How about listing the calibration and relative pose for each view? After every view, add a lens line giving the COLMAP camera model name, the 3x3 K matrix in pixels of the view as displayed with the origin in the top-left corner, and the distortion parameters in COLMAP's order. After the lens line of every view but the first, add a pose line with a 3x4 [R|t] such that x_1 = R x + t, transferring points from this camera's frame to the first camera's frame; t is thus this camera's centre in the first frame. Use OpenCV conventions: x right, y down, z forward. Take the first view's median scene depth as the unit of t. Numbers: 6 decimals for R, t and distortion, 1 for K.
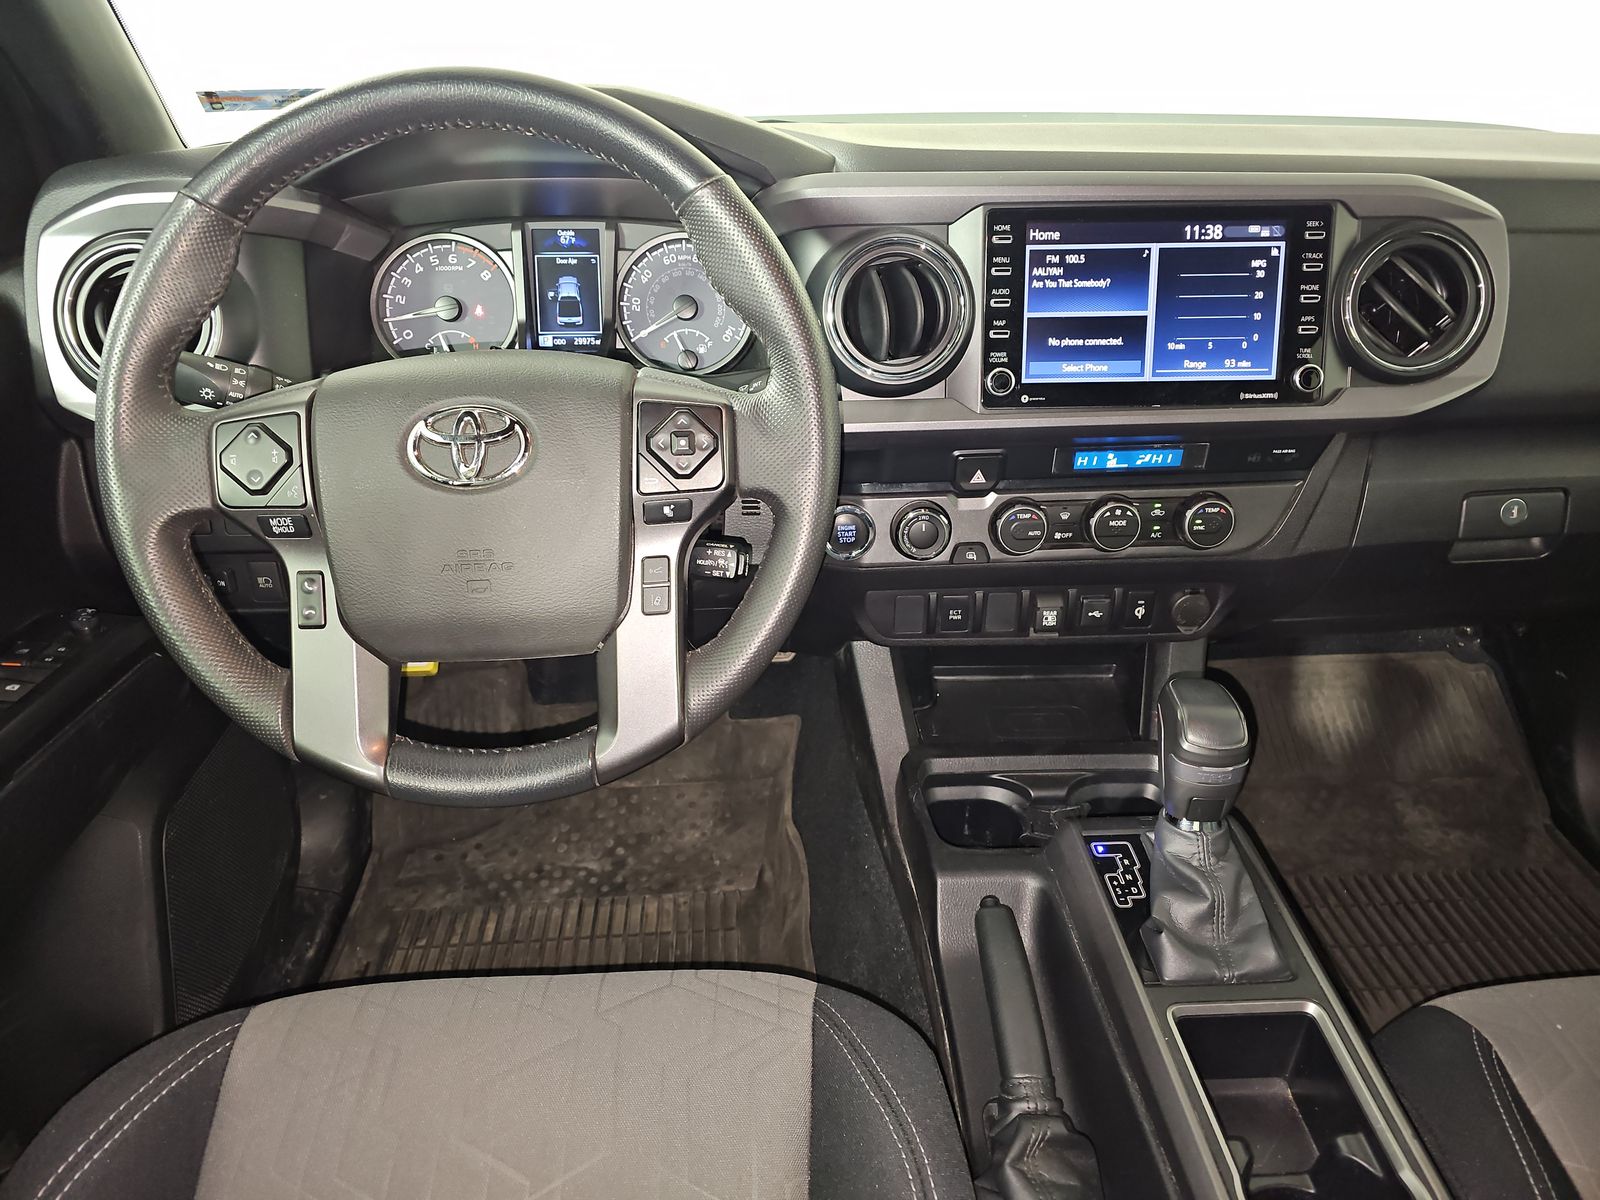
lens RADIAL K [[1085.4, 0, 798.8], [0, 1085.4, 581.4], [0, 0, 1]] dist [0.069330, -0.058974]
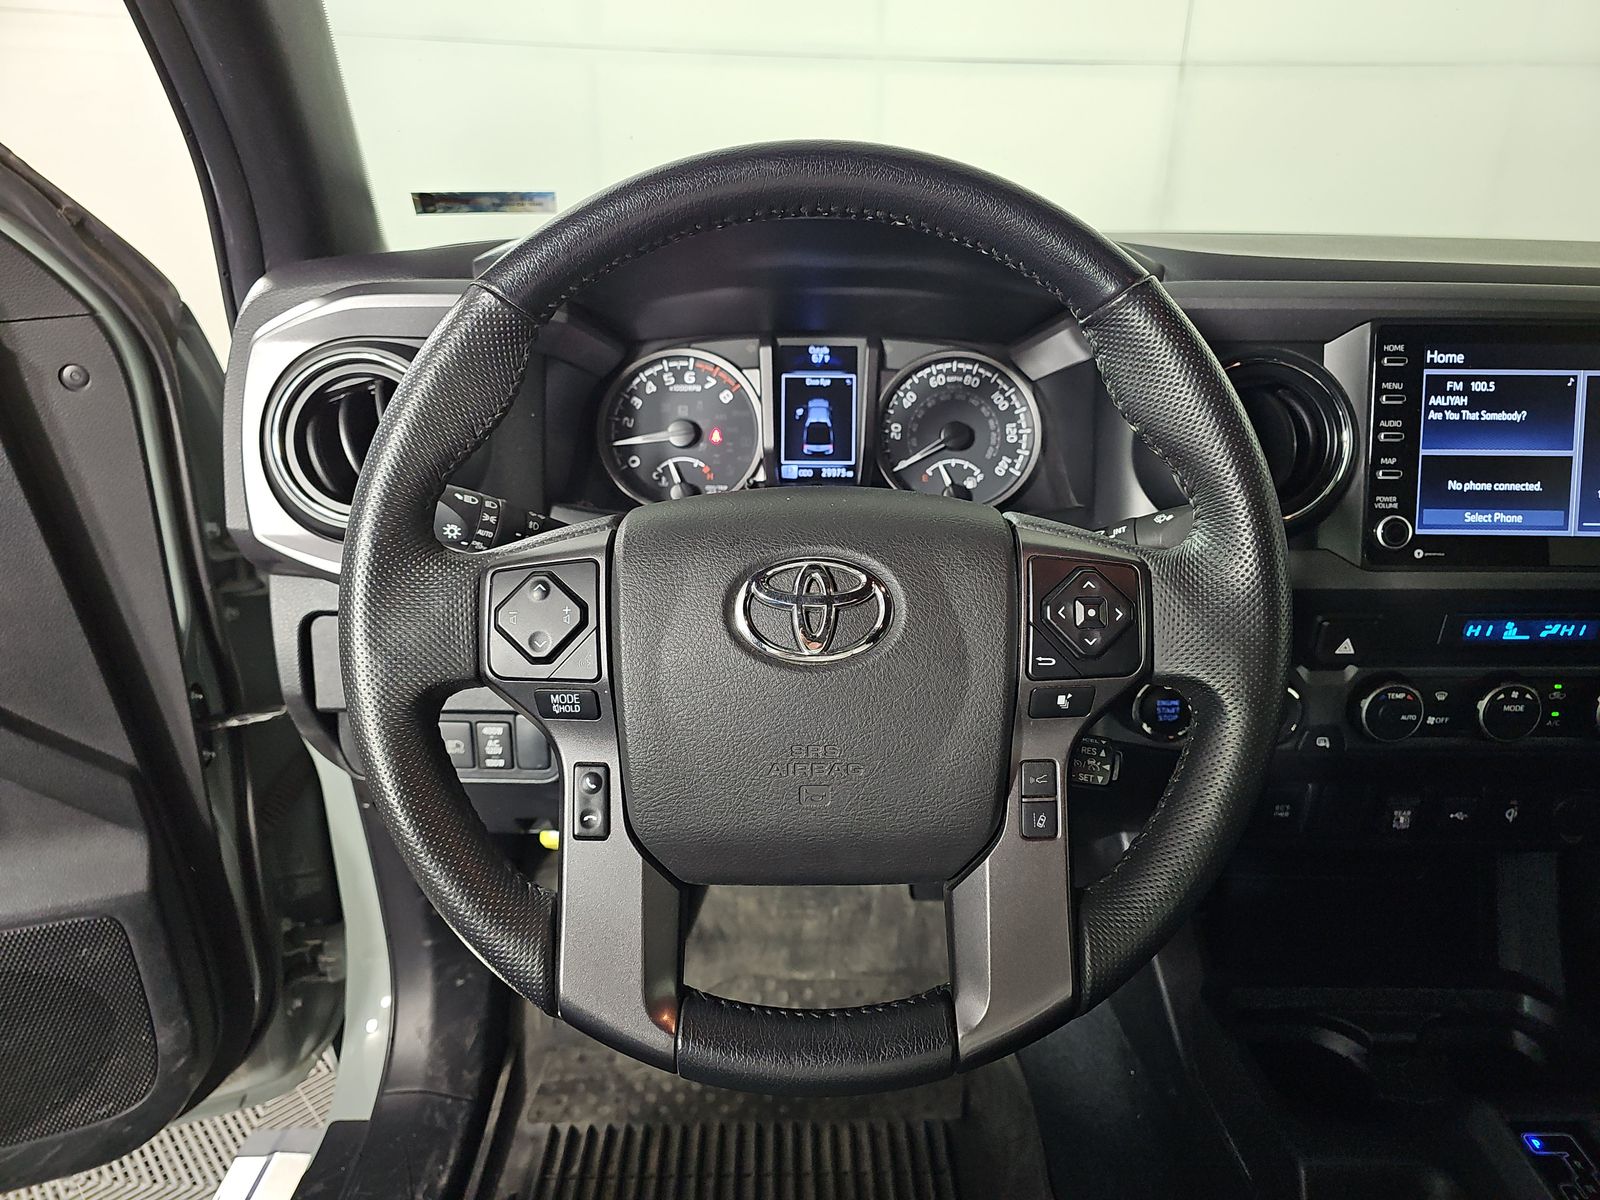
lens RADIAL K [[1086.4, 0, 800.0], [0, 1086.4, 600.0], [0, 0, 1]] dist [0.034002, -0.002539]
pose [[0.999235, 0.024315, -0.030646, -0.218047], [-0.027198, 0.994865, -0.097488, -0.040925], [0.028119, 0.098247, 0.994765, 0.178786]]
